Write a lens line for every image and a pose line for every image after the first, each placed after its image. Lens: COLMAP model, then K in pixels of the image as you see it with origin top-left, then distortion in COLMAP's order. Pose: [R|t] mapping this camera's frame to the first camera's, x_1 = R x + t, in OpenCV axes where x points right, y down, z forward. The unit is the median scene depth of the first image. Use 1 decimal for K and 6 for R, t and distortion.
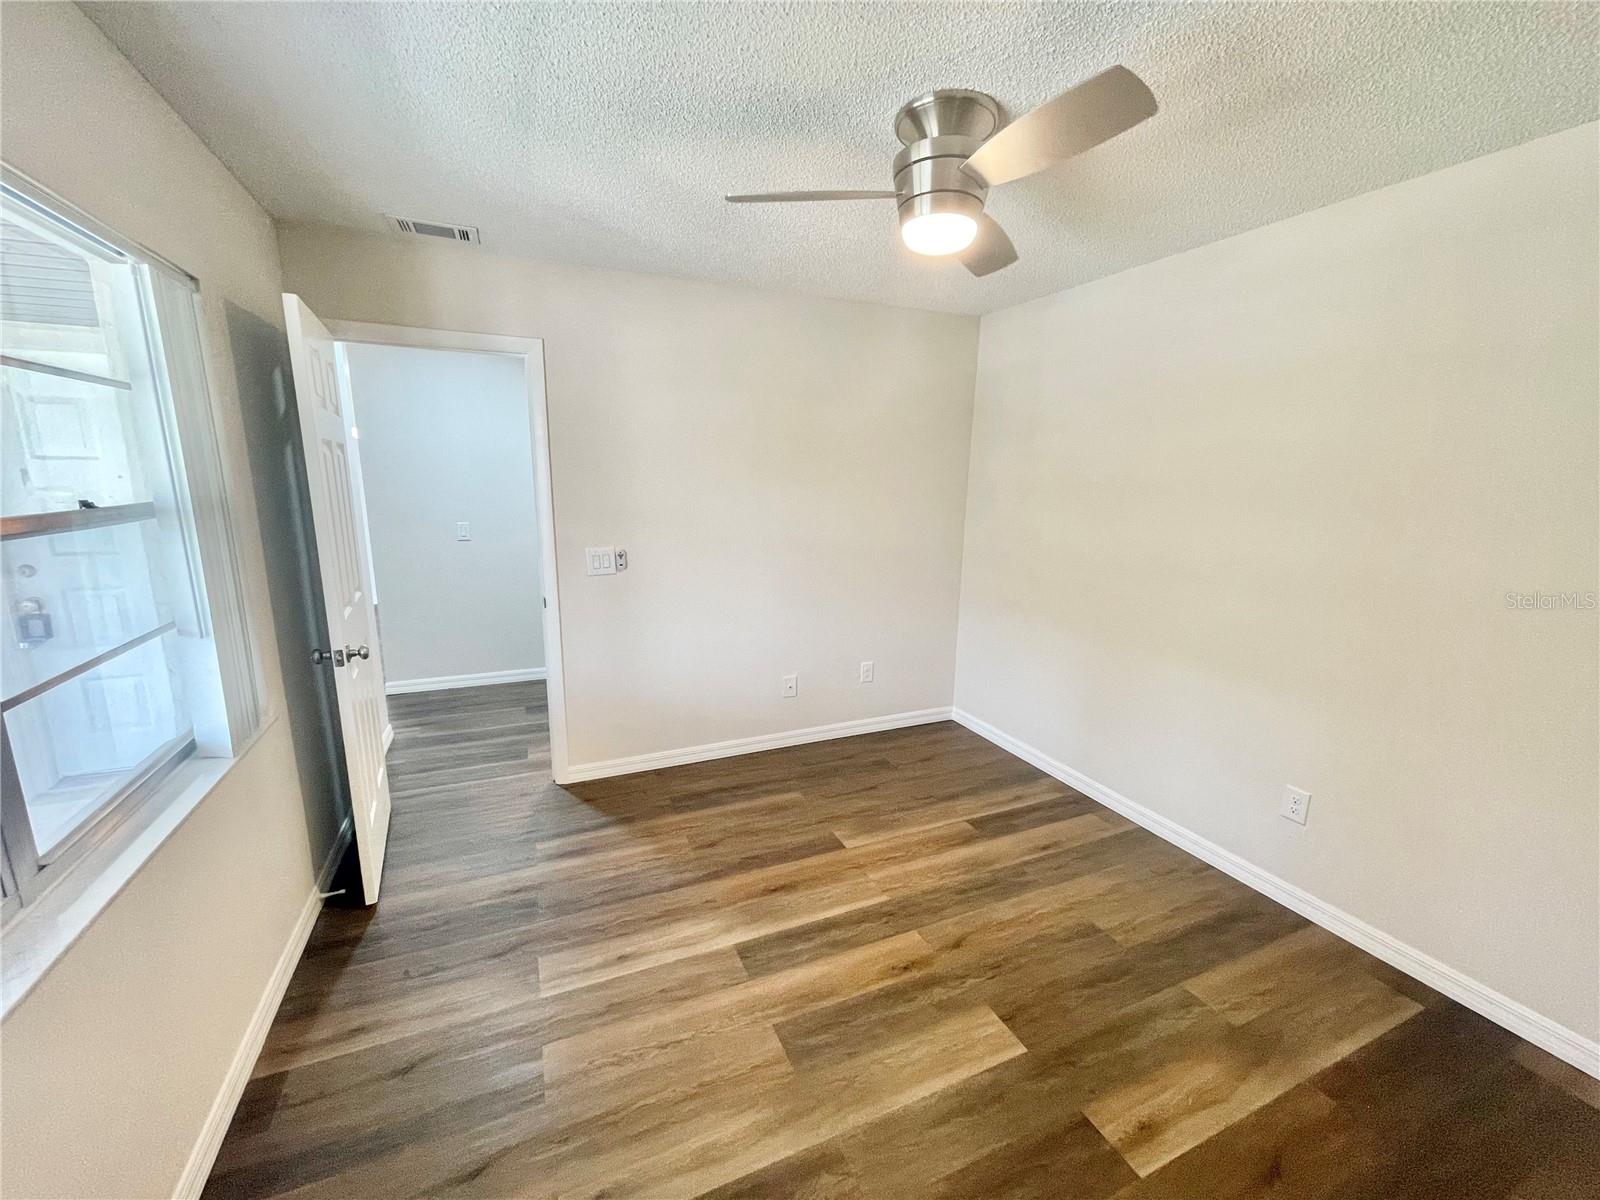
lens RADIAL K [[644.8, 0, 794.7], [0, 644.8, 603.9], [0, 0, 1]] dist [0.000007, -0.000557]
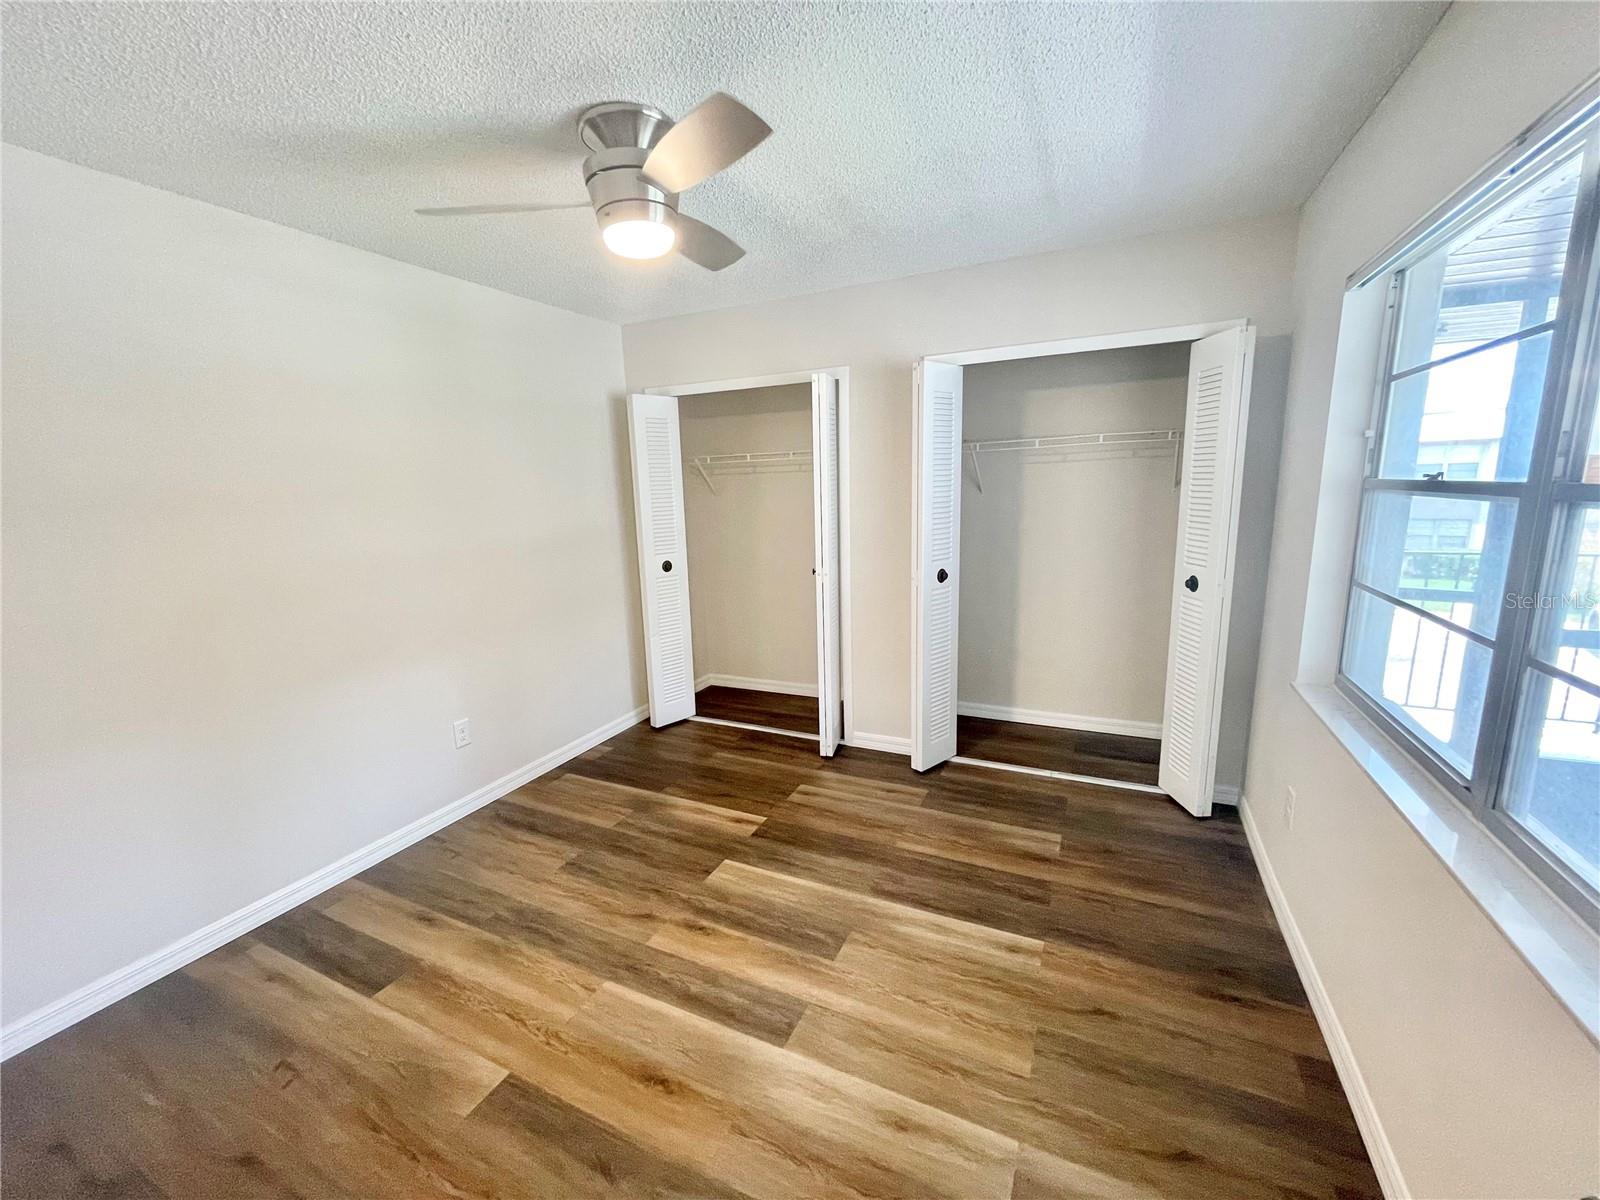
lens RADIAL K [[644.8, 0, 794.7], [0, 644.8, 603.9], [0, 0, 1]] dist [0.000007, -0.000557]
pose [[-0.641027, -0.133069, 0.755895, -0.627039], [0.179440, 0.931578, 0.316169, -0.233835], [-0.746247, 0.338311, -0.573289, 1.242038]]
